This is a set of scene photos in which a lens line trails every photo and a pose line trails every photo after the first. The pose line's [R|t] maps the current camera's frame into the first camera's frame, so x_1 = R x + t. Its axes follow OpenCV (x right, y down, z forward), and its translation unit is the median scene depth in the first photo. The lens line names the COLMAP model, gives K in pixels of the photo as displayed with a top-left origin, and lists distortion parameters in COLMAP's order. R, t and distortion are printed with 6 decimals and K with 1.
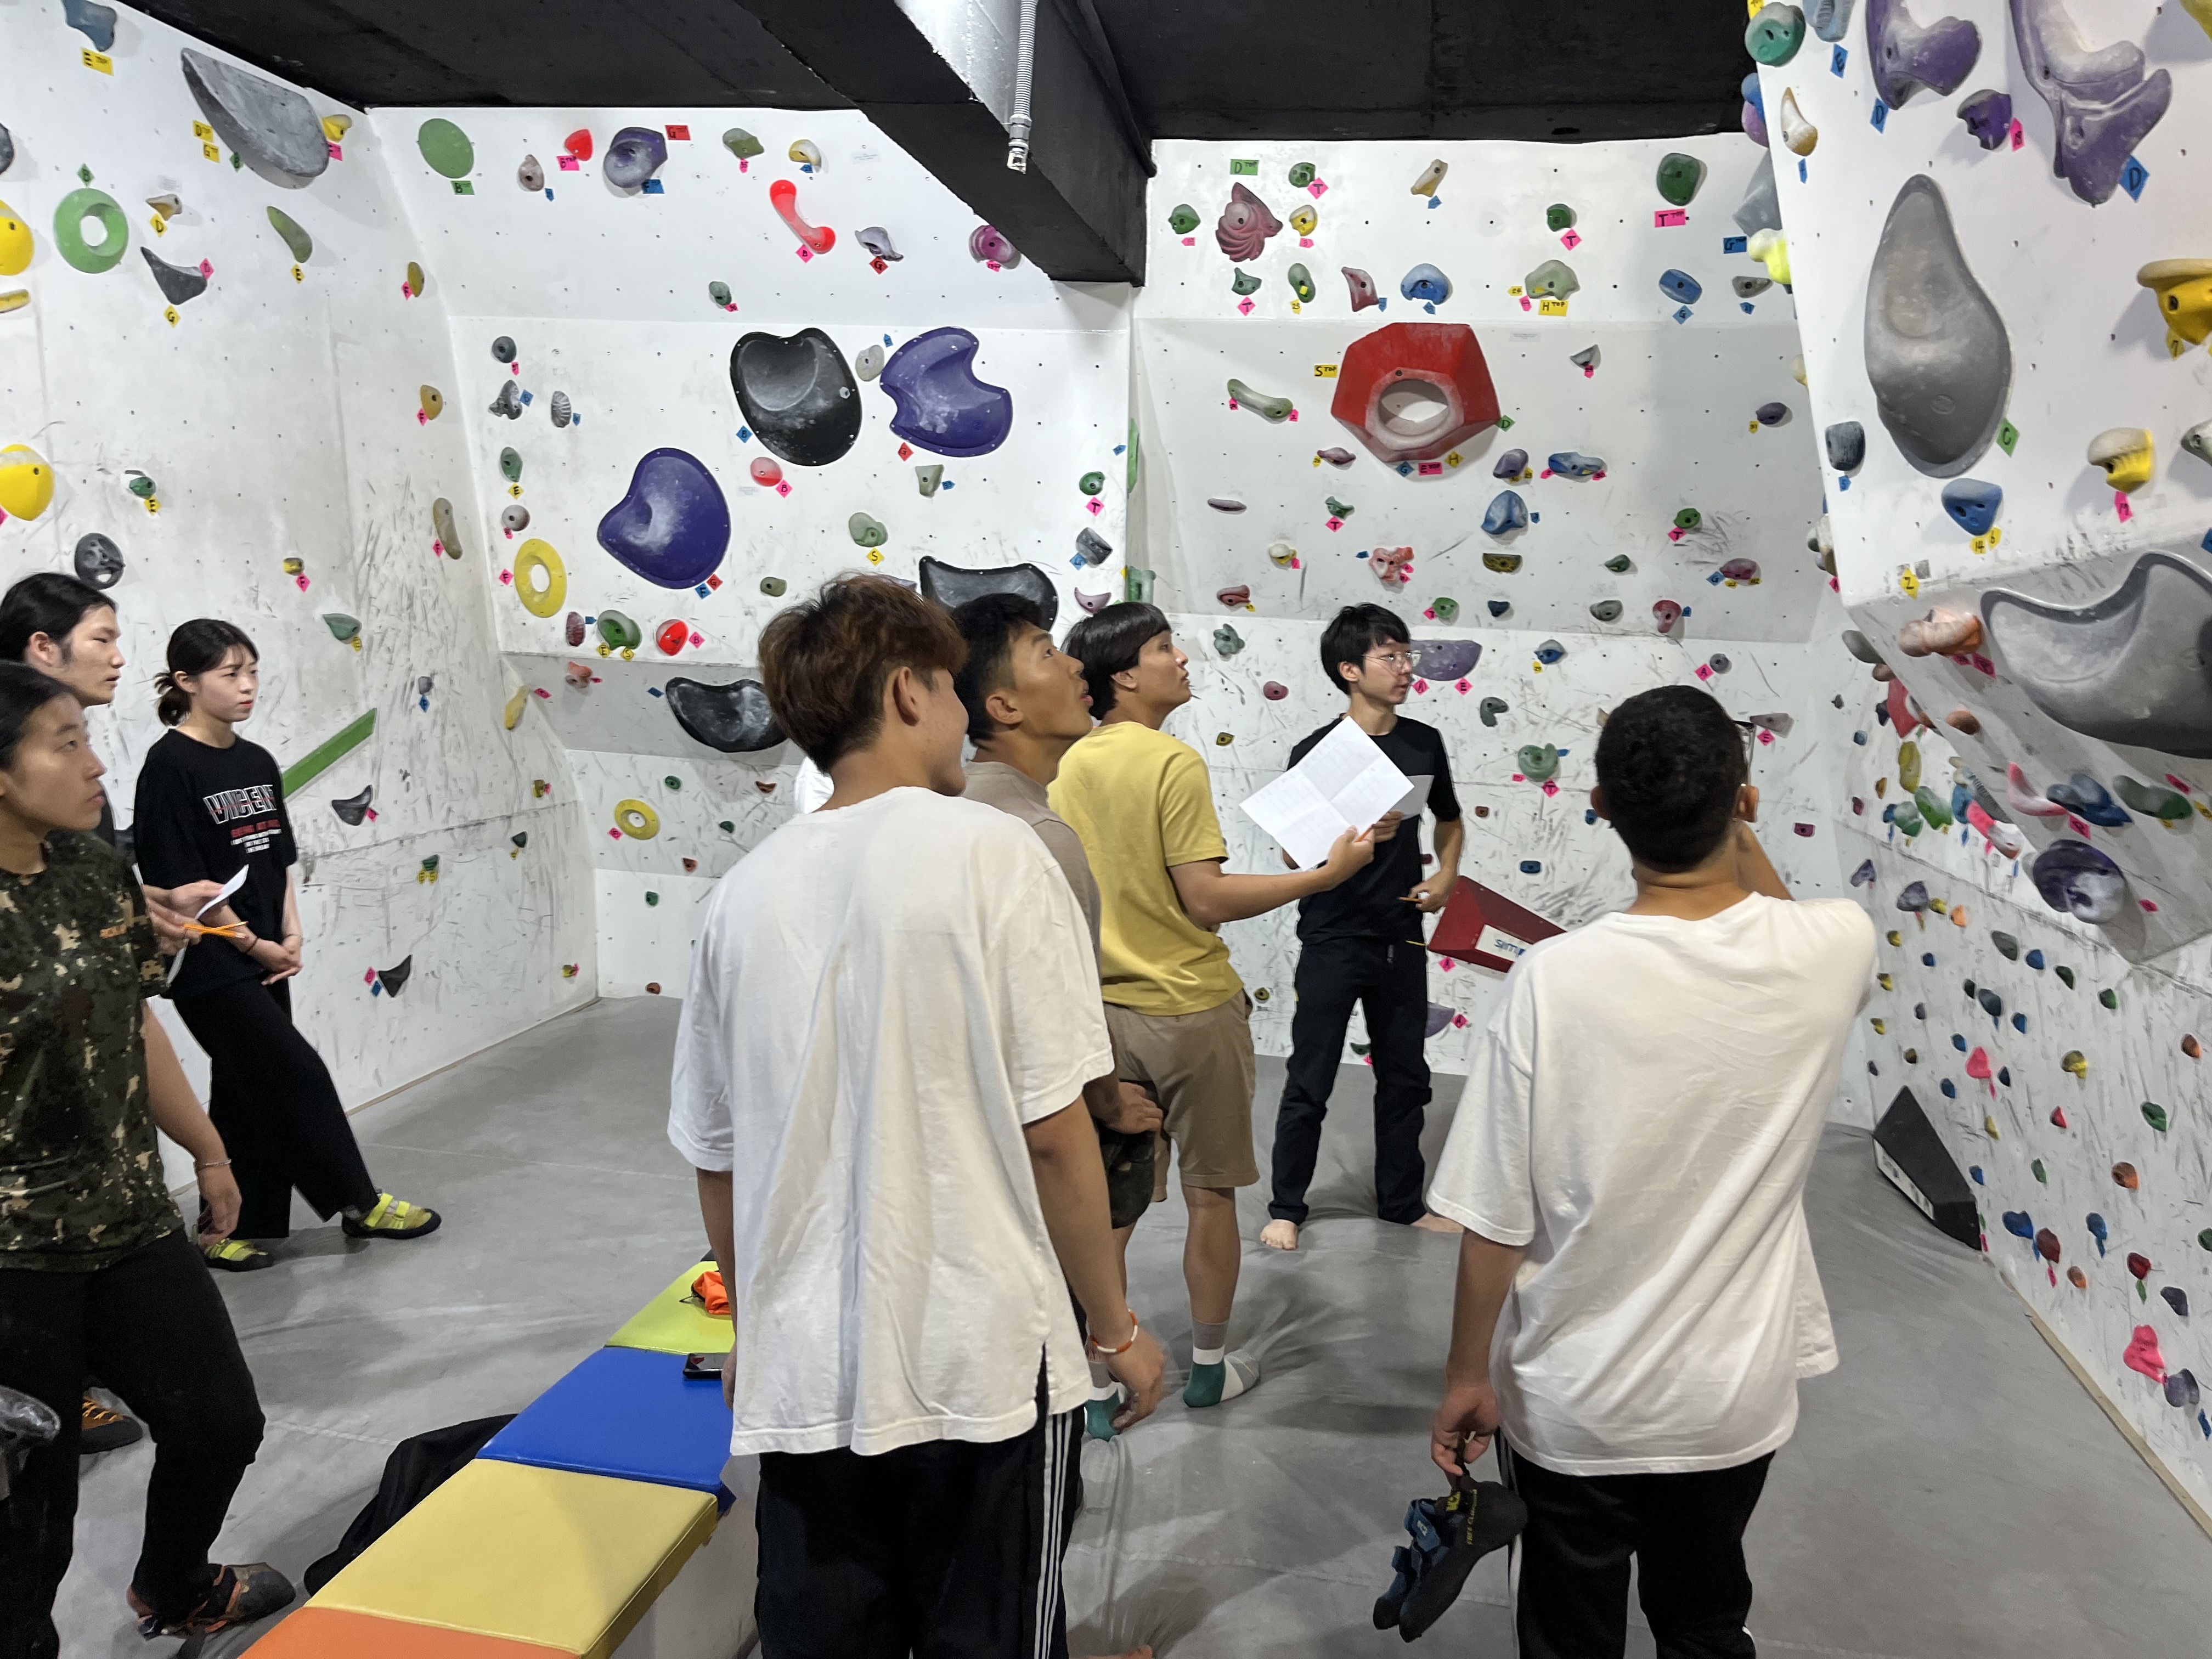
lens RADIAL K [[1671.8, 0, 1120.5], [0, 1671.8, 818.7], [0, 0, 1]] dist [0.060690, -0.087180]
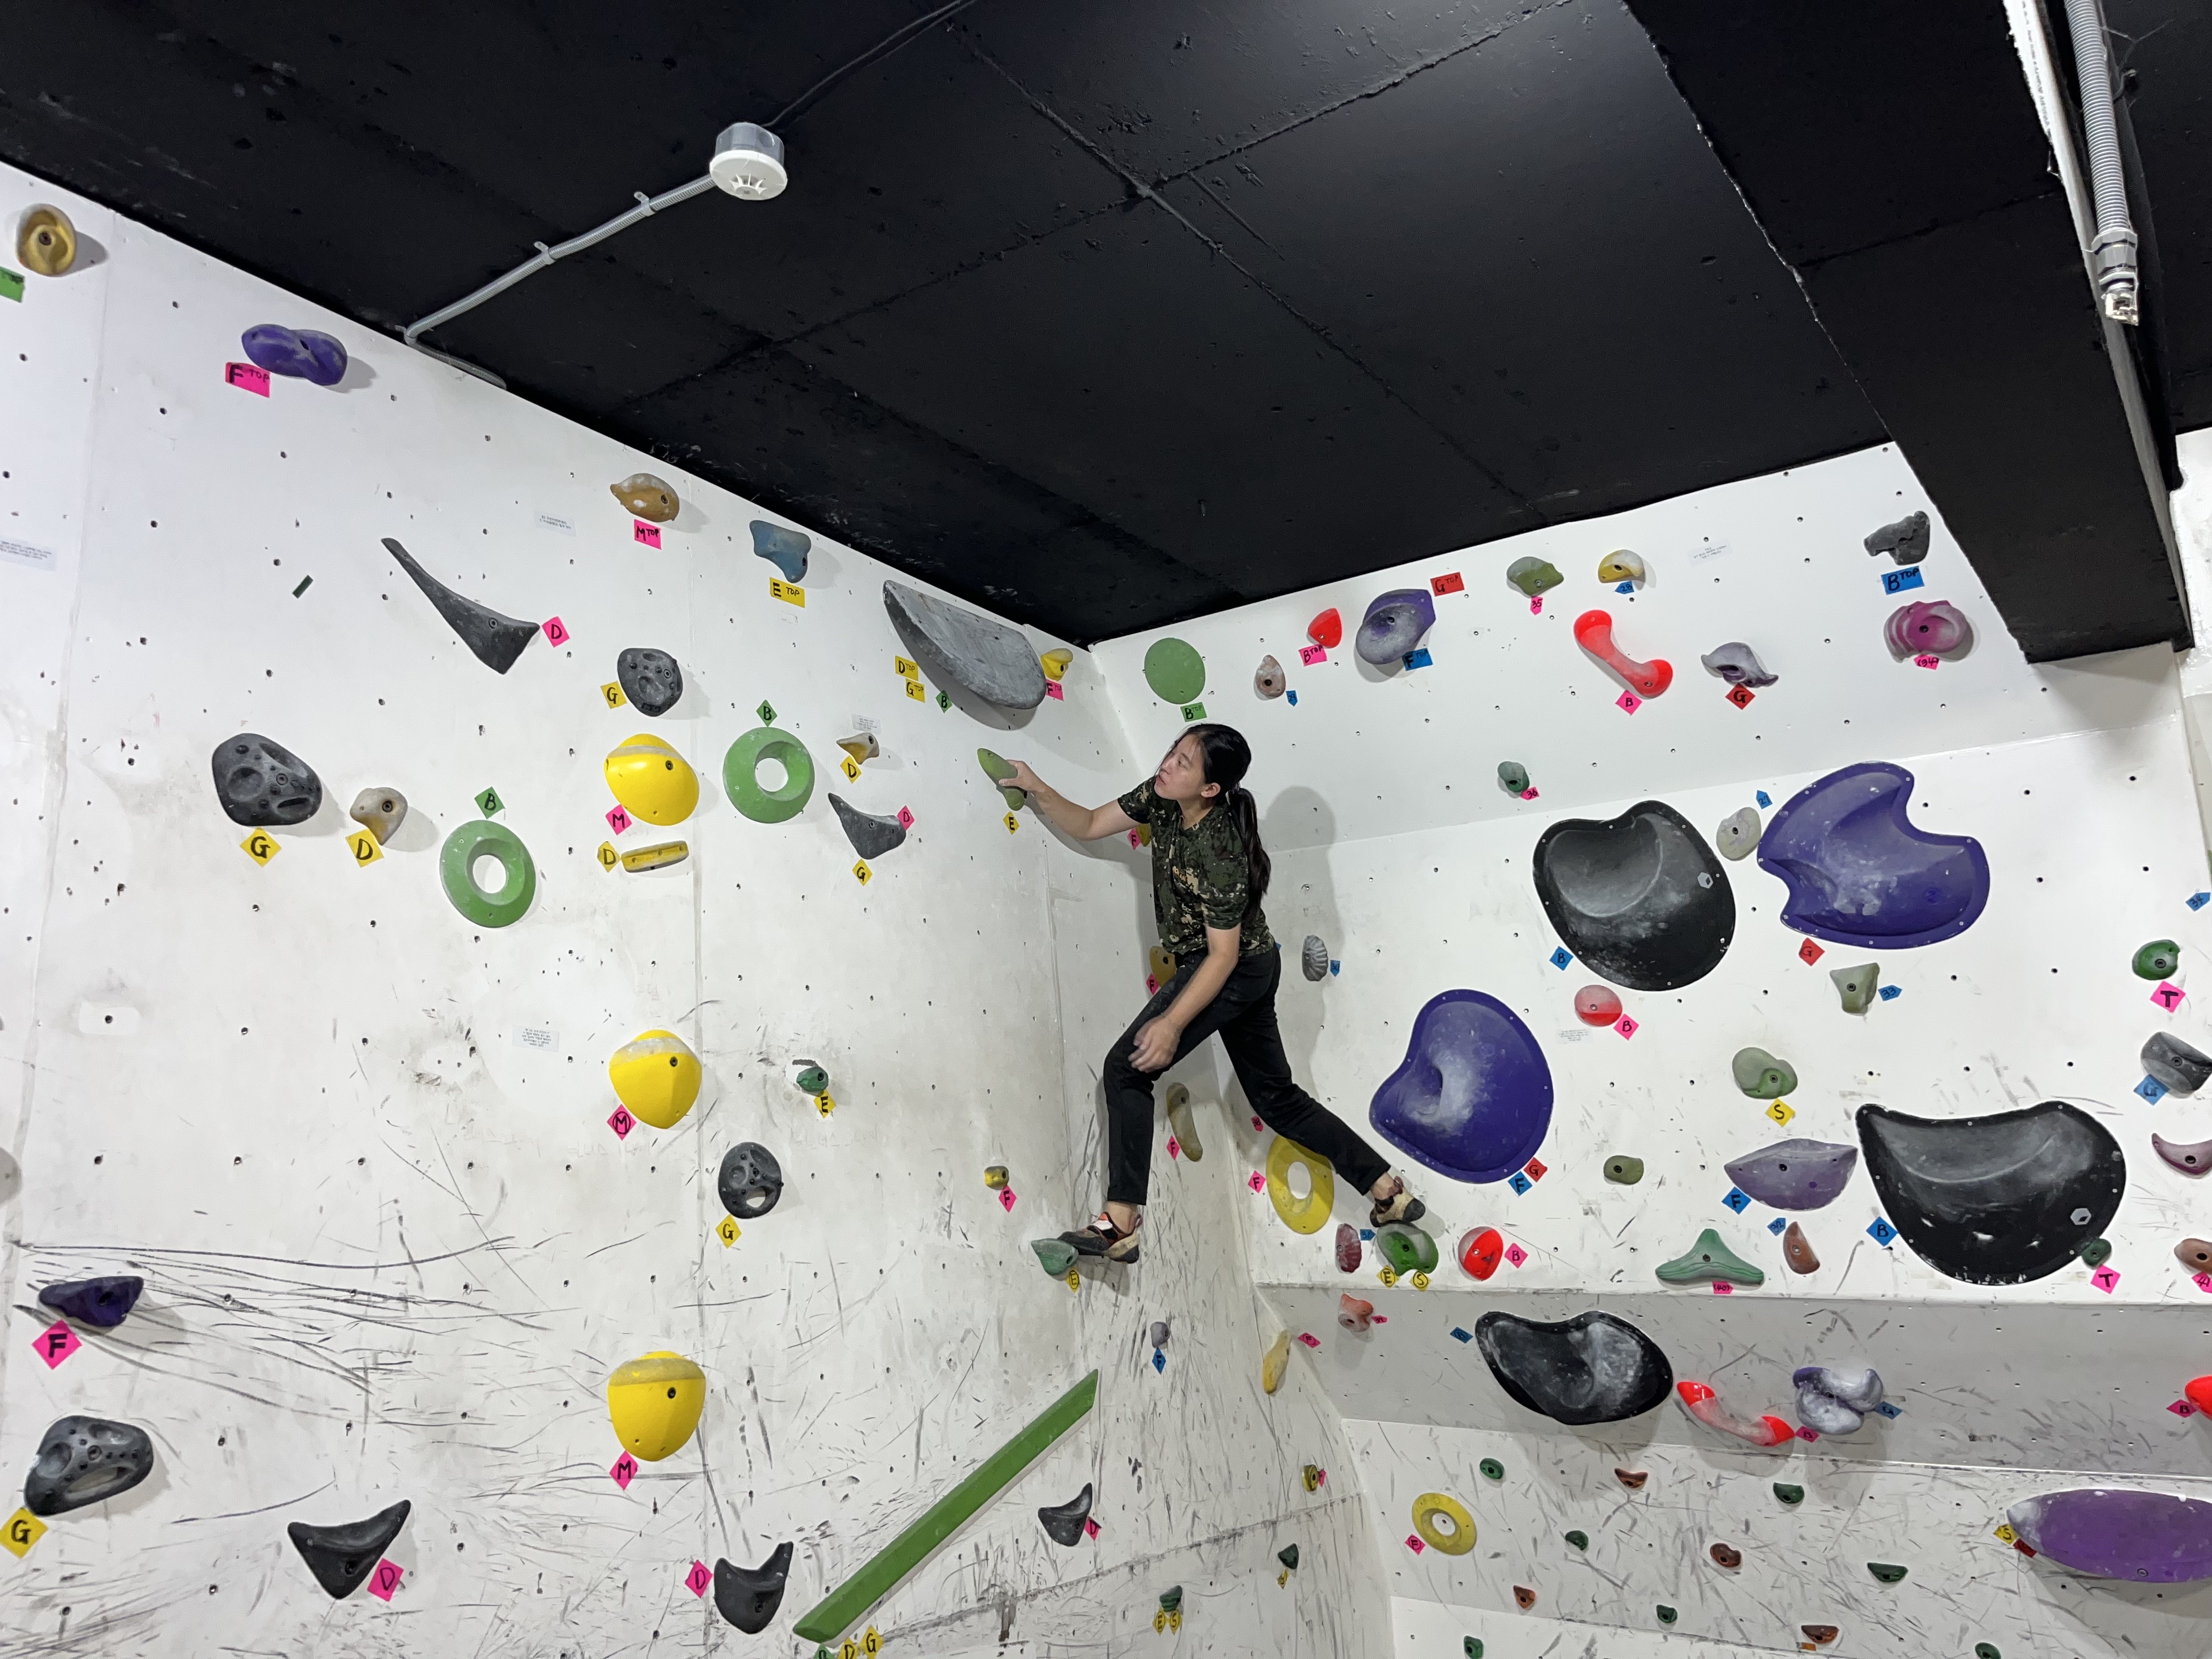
lens RADIAL K [[1671.8, 0, 1073.2], [0, 1671.8, 822.4], [0, 0, 1]] dist [0.060690, -0.087180]
pose [[0.897133, -0.152949, -0.414439, -0.108139], [-0.004327, 0.935064, -0.354452, -0.028031], [0.441740, 0.319784, 0.838215, 0.296479]]
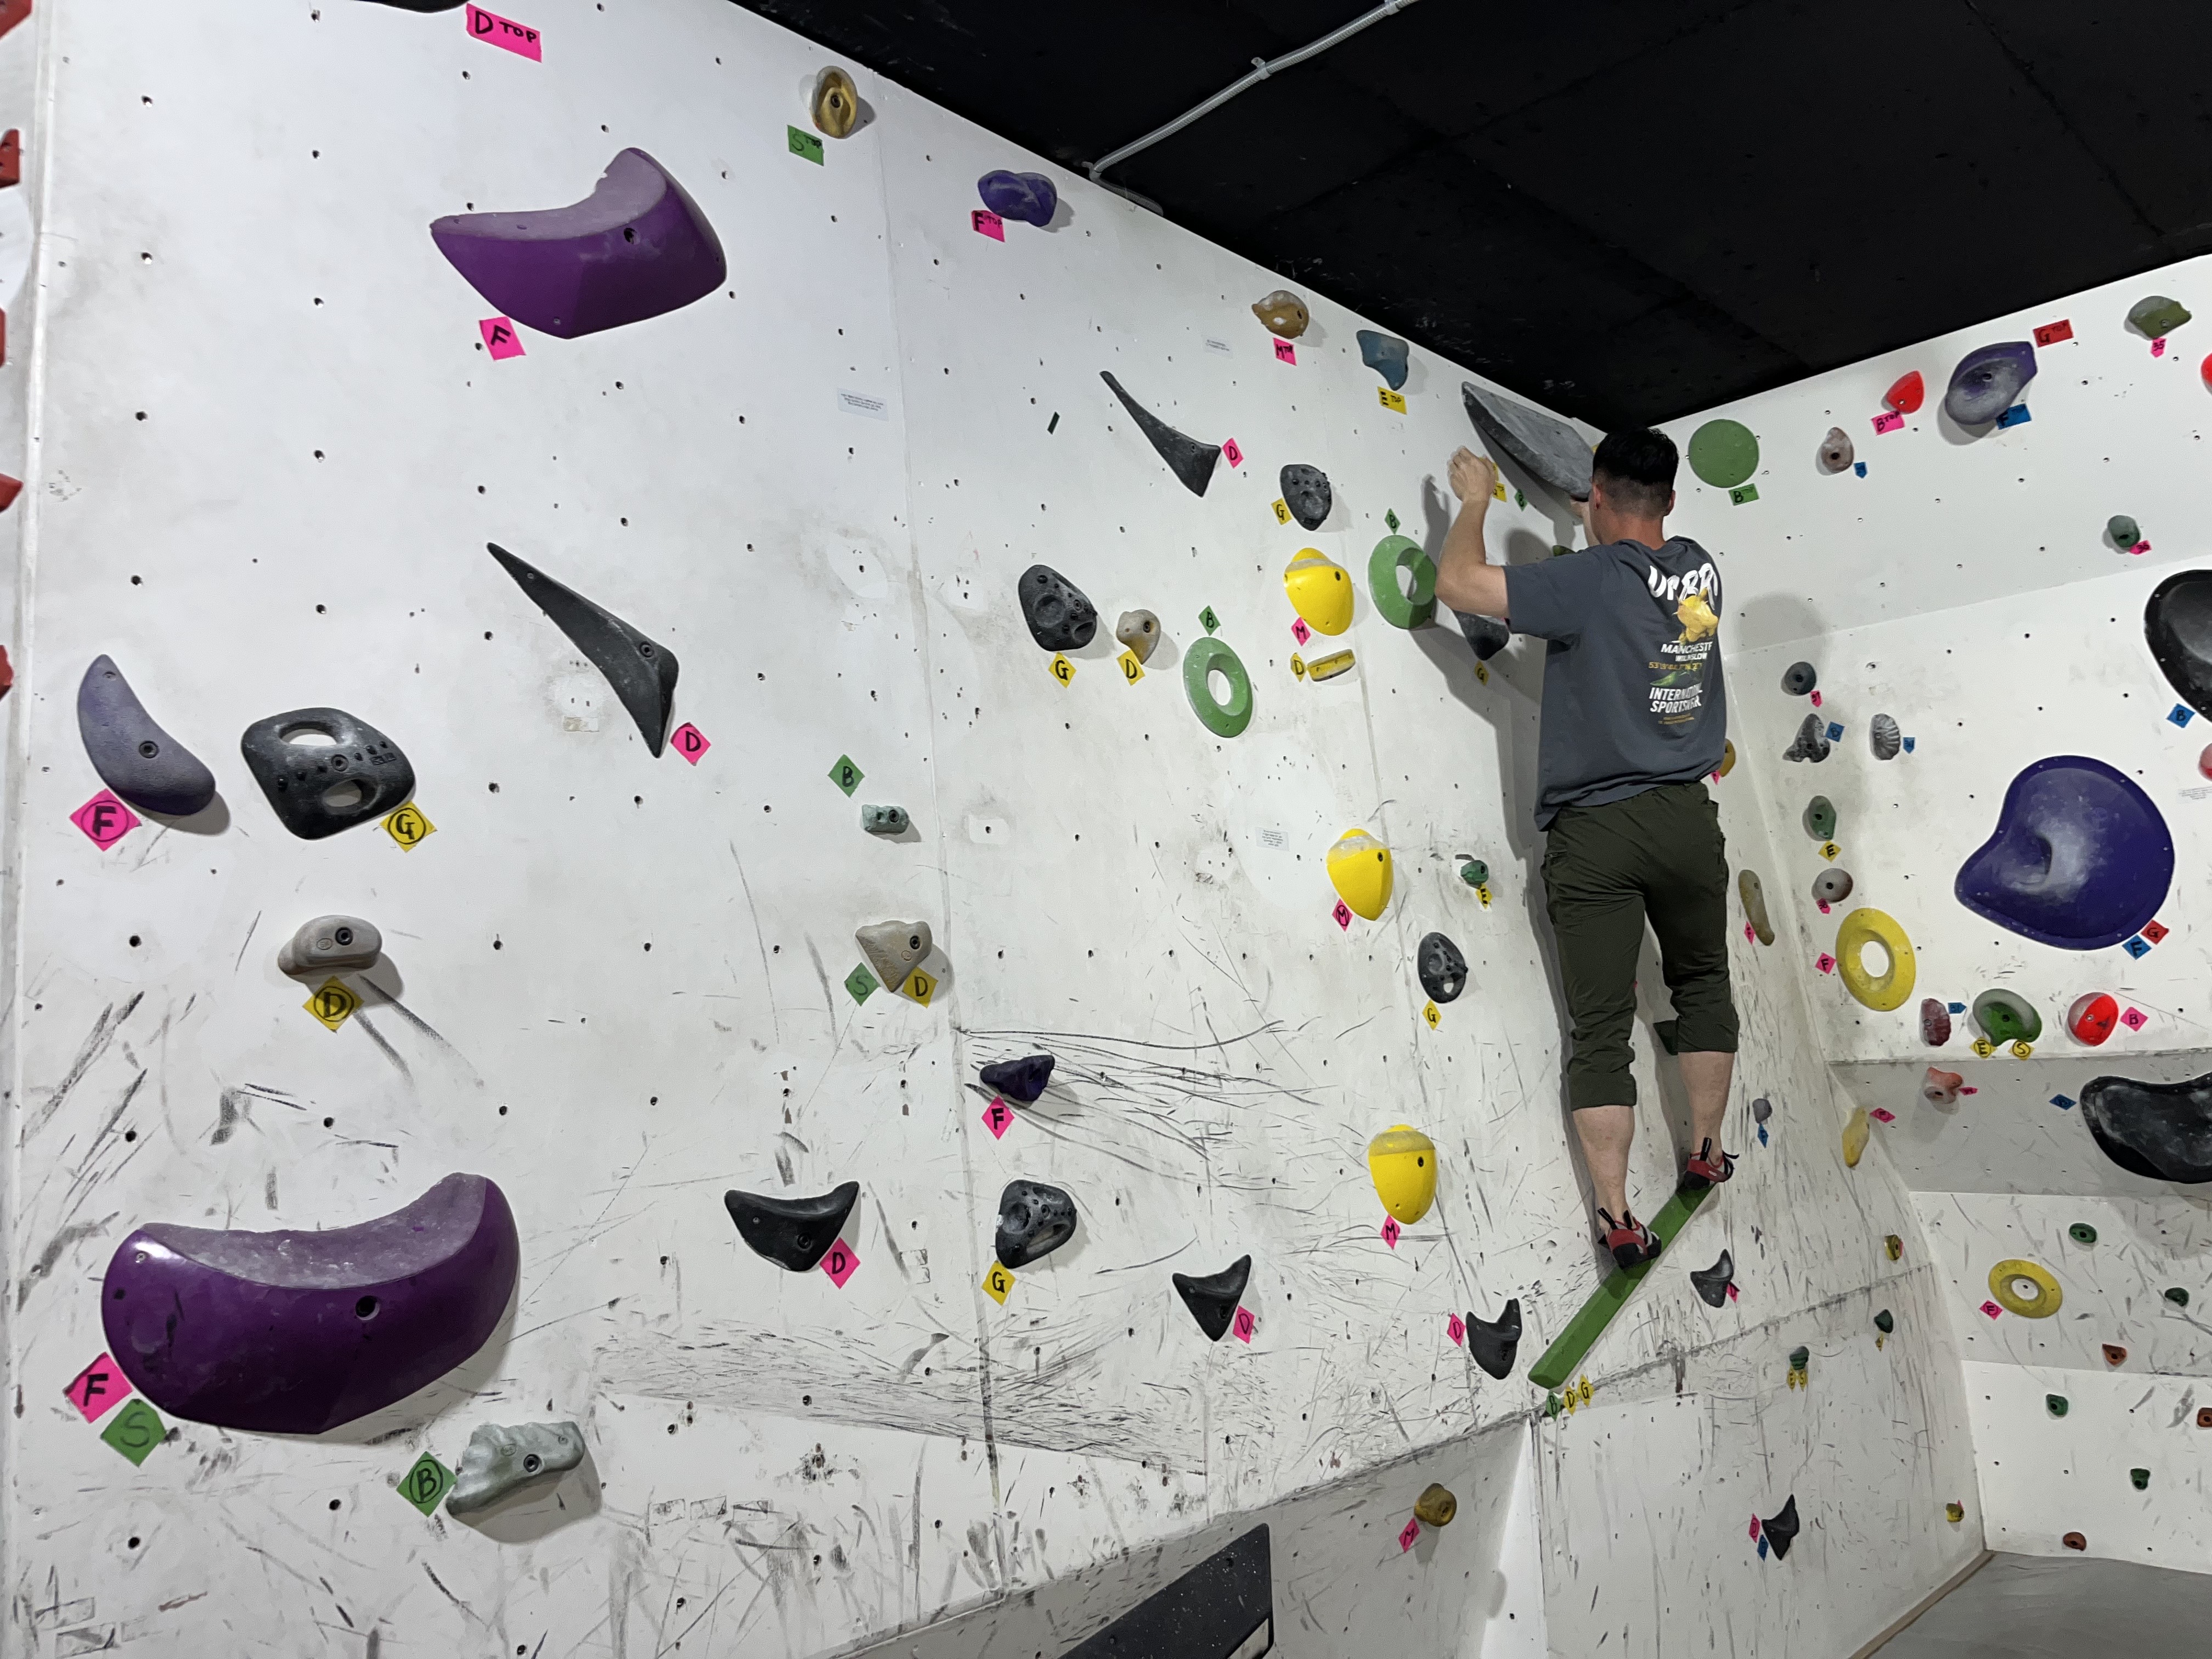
lens RADIAL K [[1671.8, 0, 1136.7], [0, 1671.8, 804.6], [0, 0, 1]] dist [0.060690, -0.087180]
pose [[0.833427, -0.167578, -0.526610, -0.230180], [0.020925, 0.961801, -0.272948, -0.011081], [0.552234, 0.216463, 0.805097, 0.210837]]
